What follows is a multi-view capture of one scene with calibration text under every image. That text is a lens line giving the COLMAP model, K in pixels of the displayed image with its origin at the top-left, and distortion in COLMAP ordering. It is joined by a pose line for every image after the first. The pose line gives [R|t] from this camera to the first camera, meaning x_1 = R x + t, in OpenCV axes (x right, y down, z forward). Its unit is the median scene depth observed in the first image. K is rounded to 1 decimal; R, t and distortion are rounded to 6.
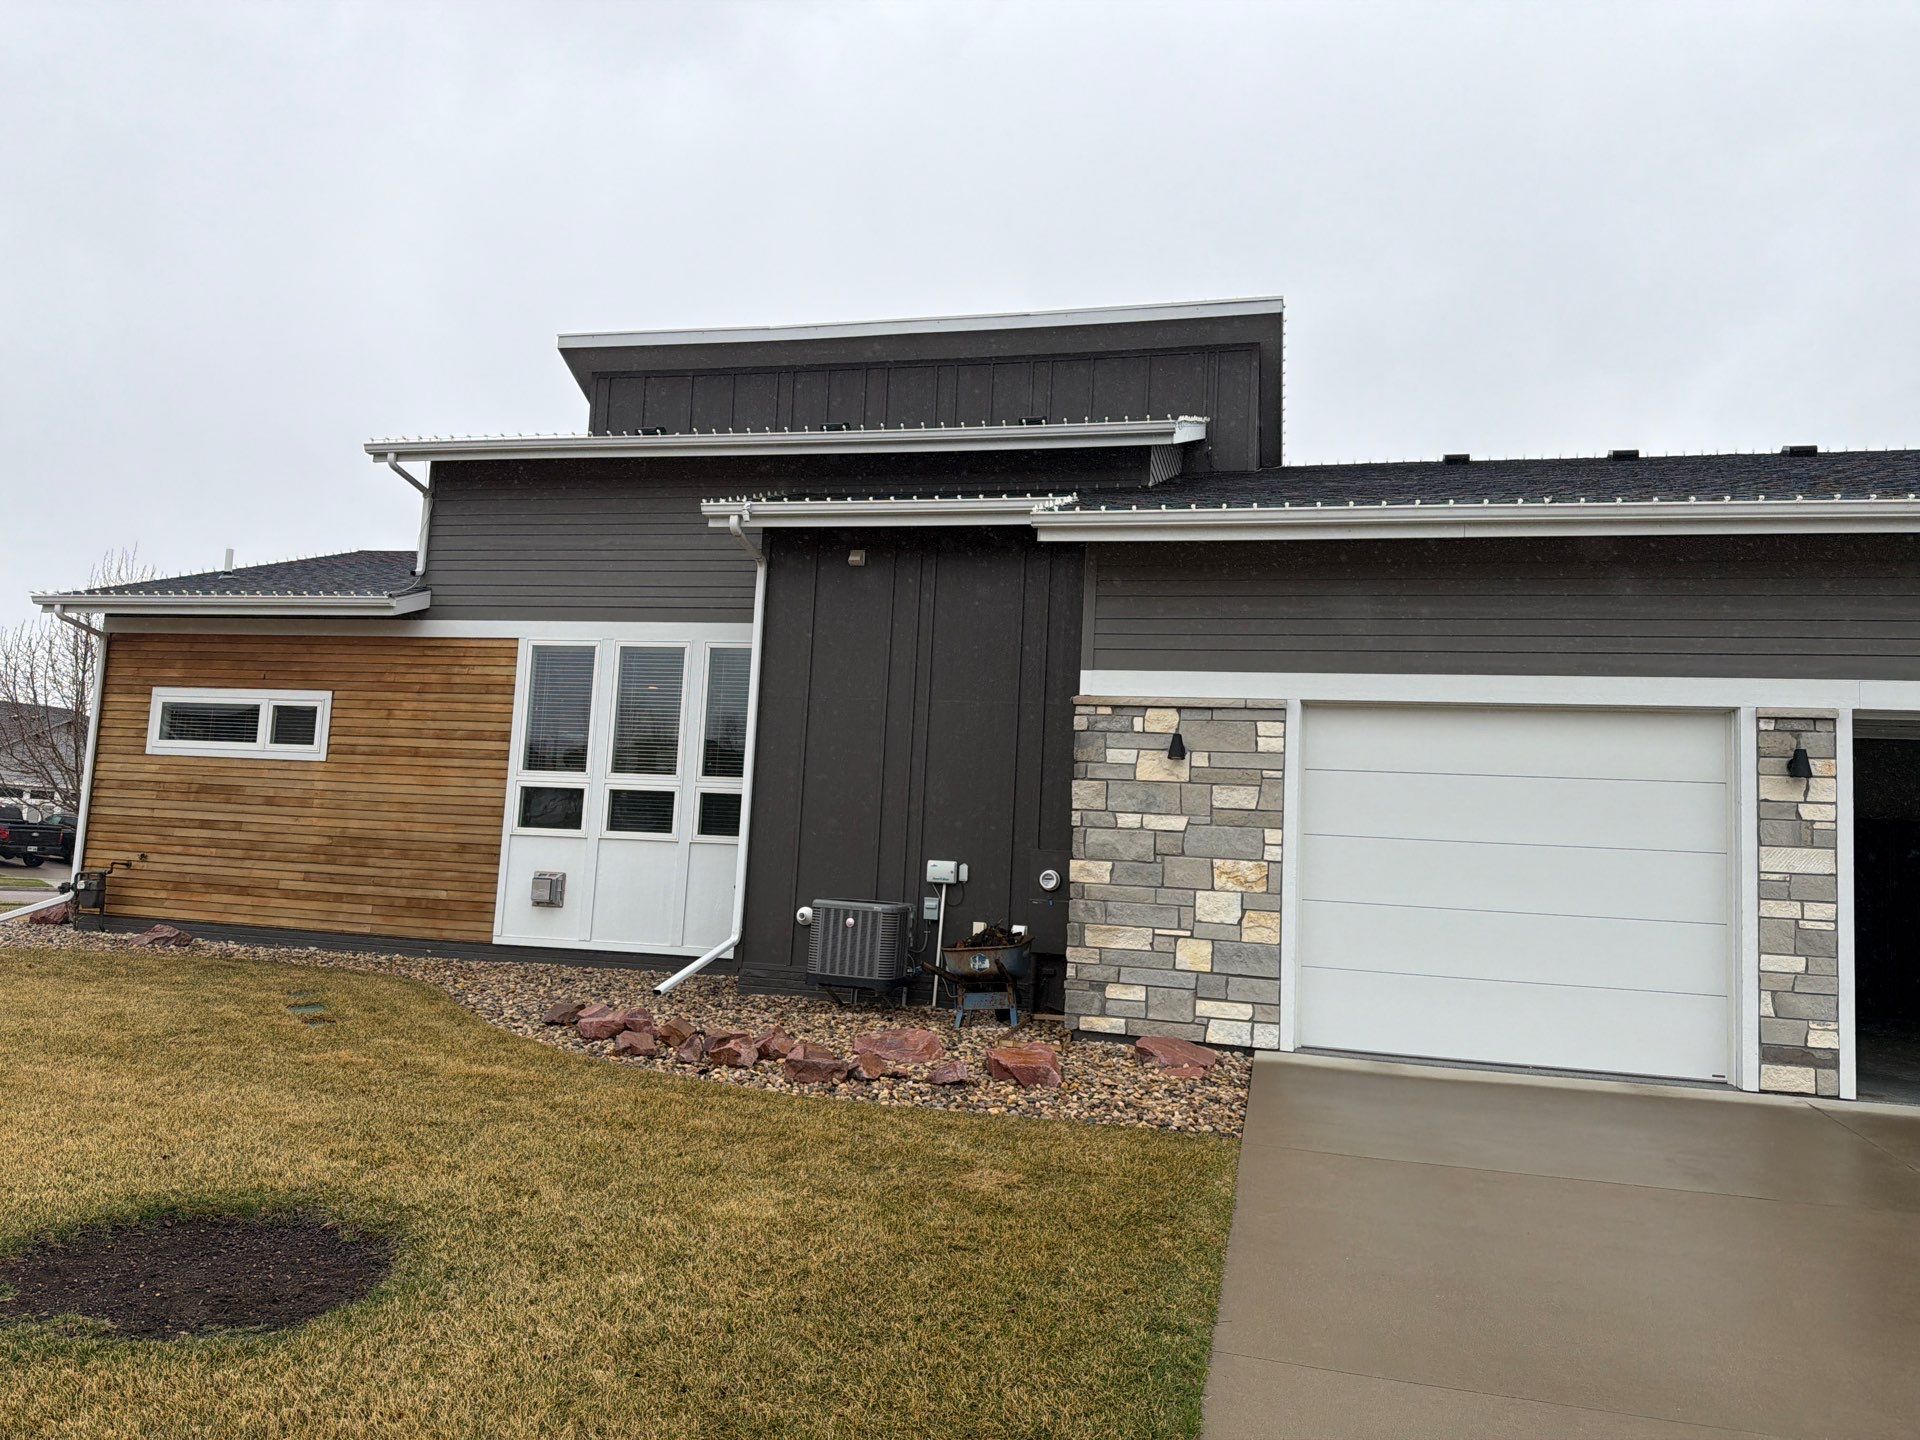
lens RADIAL K [[1330.1, 0, 960.0], [0, 1330.1, 720.0], [0, 0, 1]] dist [0.165738, -0.266935]
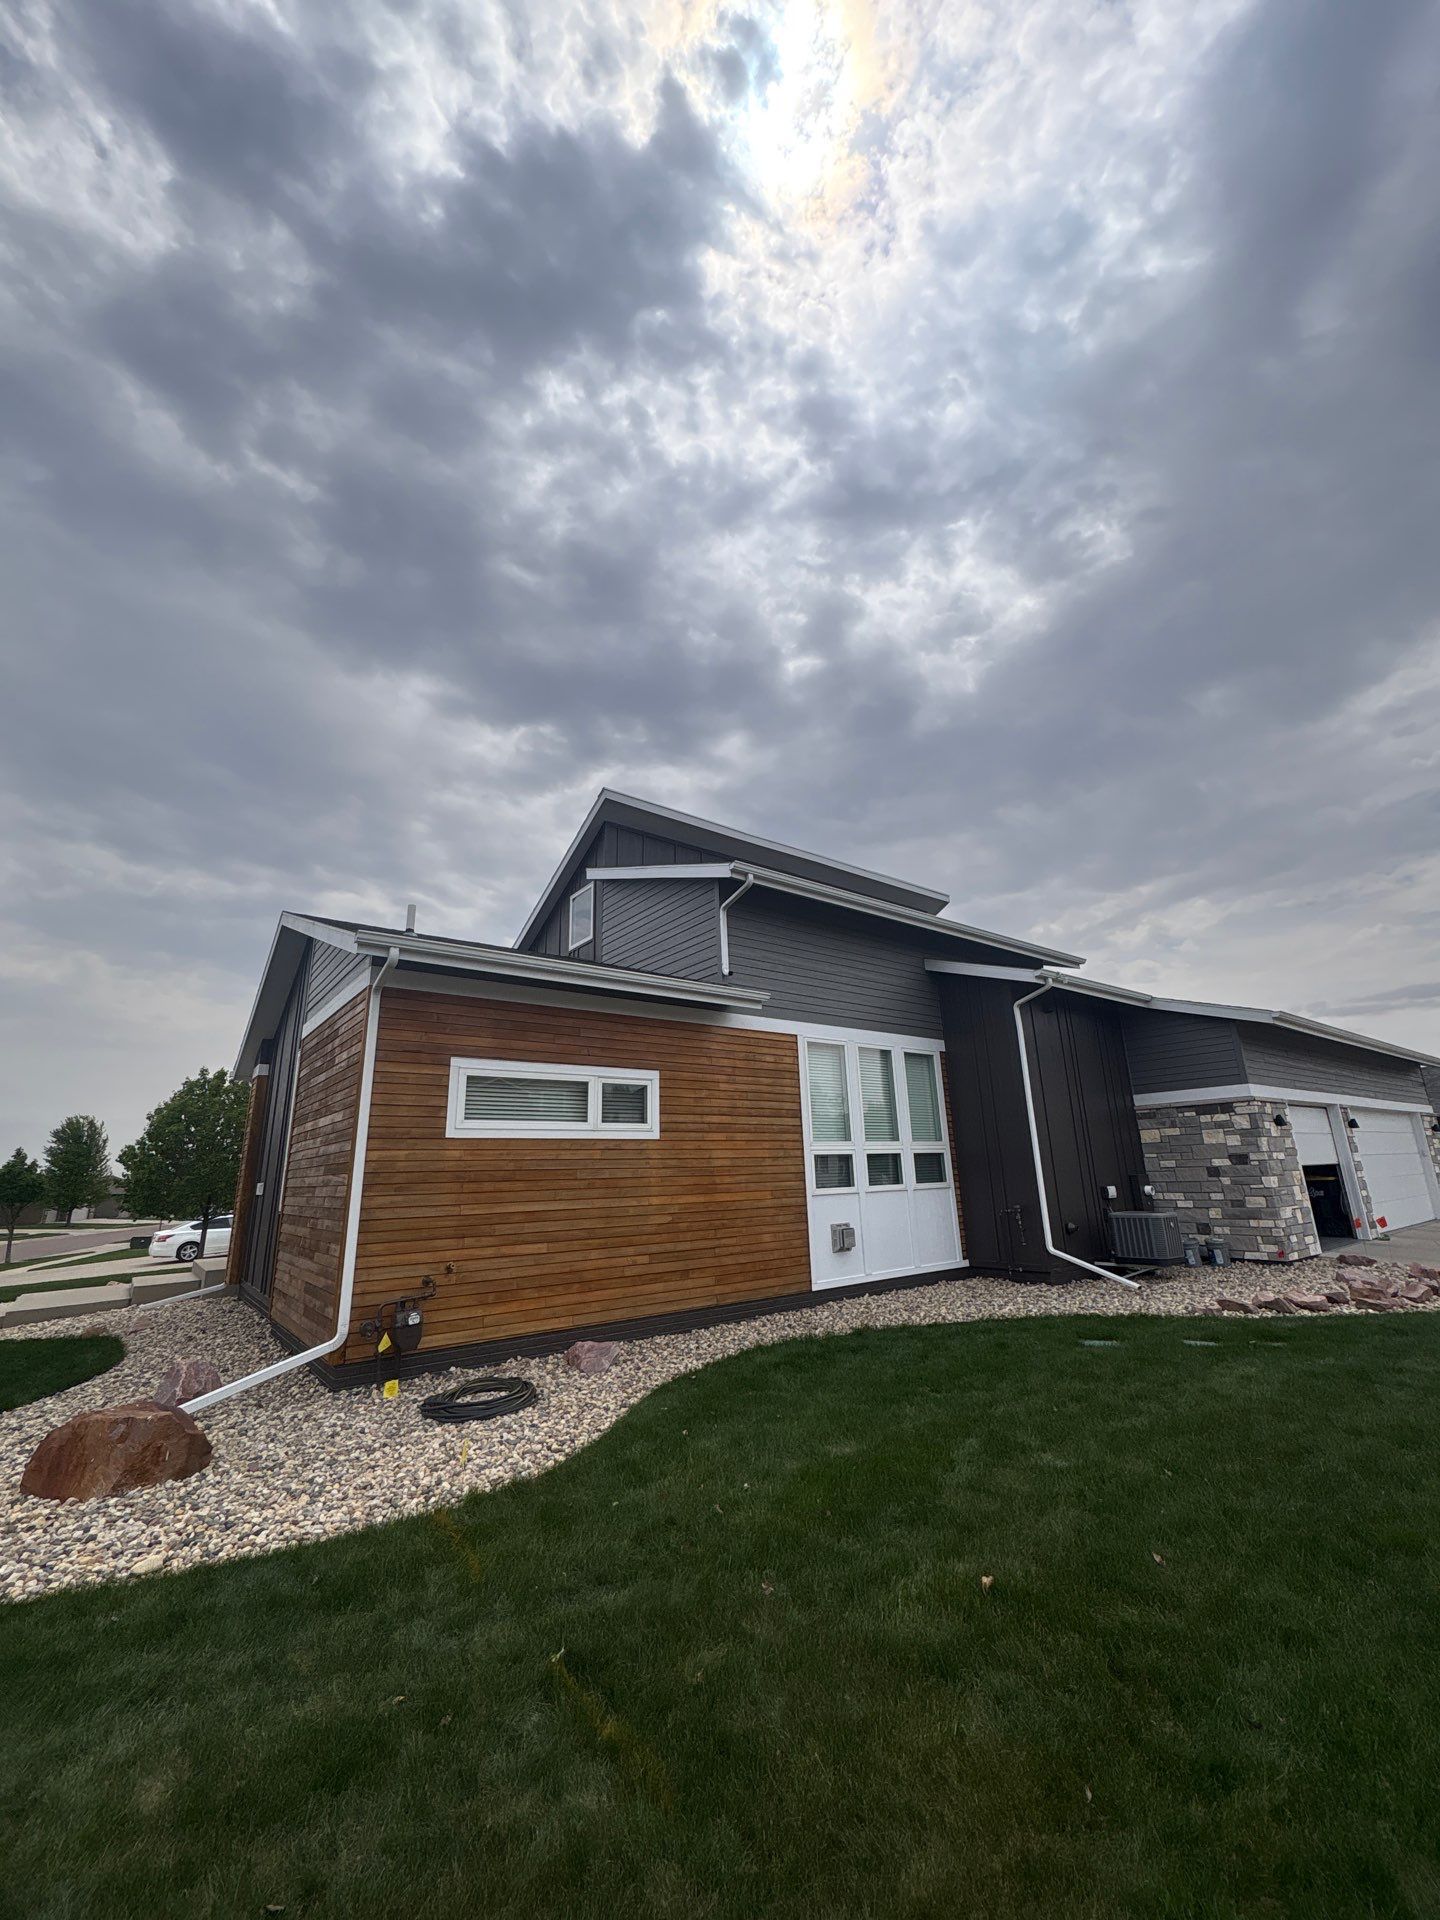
lens RADIAL K [[752.1, 0, 720.0], [0, 752.1, 960.0], [0, 0, 1]] dist [-0.001223, 0.000198]
pose [[0.613688, 0.148184, 0.775519, -1.160182], [-0.018060, 0.984608, -0.173844, -0.007070], [-0.789342, 0.092680, 0.606918, 0.774111]]
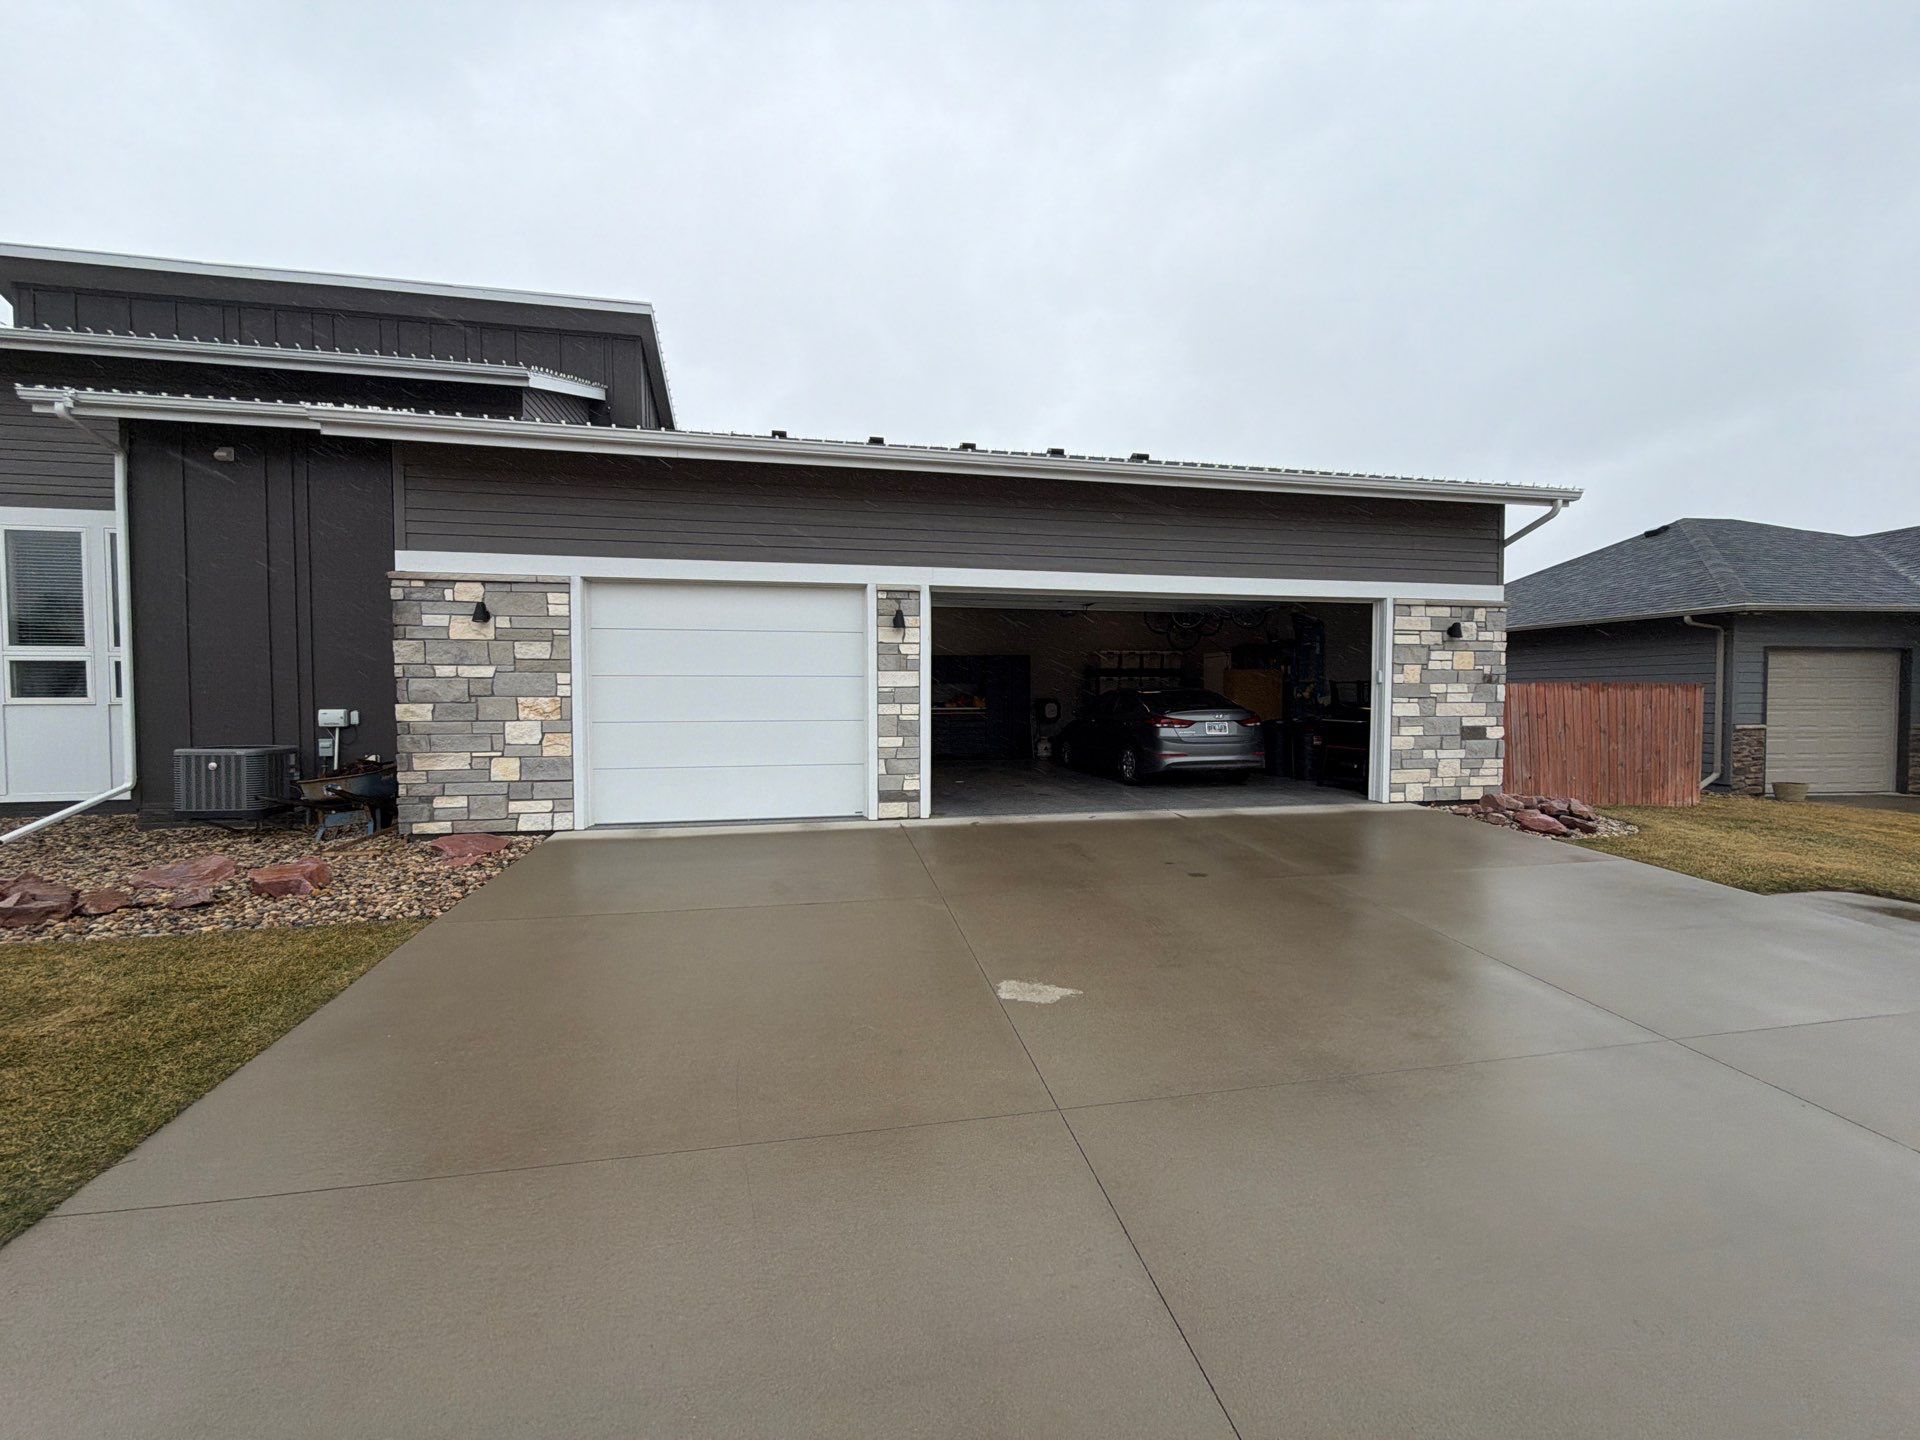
lens RADIAL K [[763.2, 0, 955.5], [0, 763.2, 718.4], [0, 0, 1]] dist [0.004198, -0.000092]
pose [[0.902318, -0.063568, 0.426358, 0.207700], [0.004158, 0.990305, 0.138851, 0.017015], [-0.431051, -0.123515, 0.893834, 0.107235]]
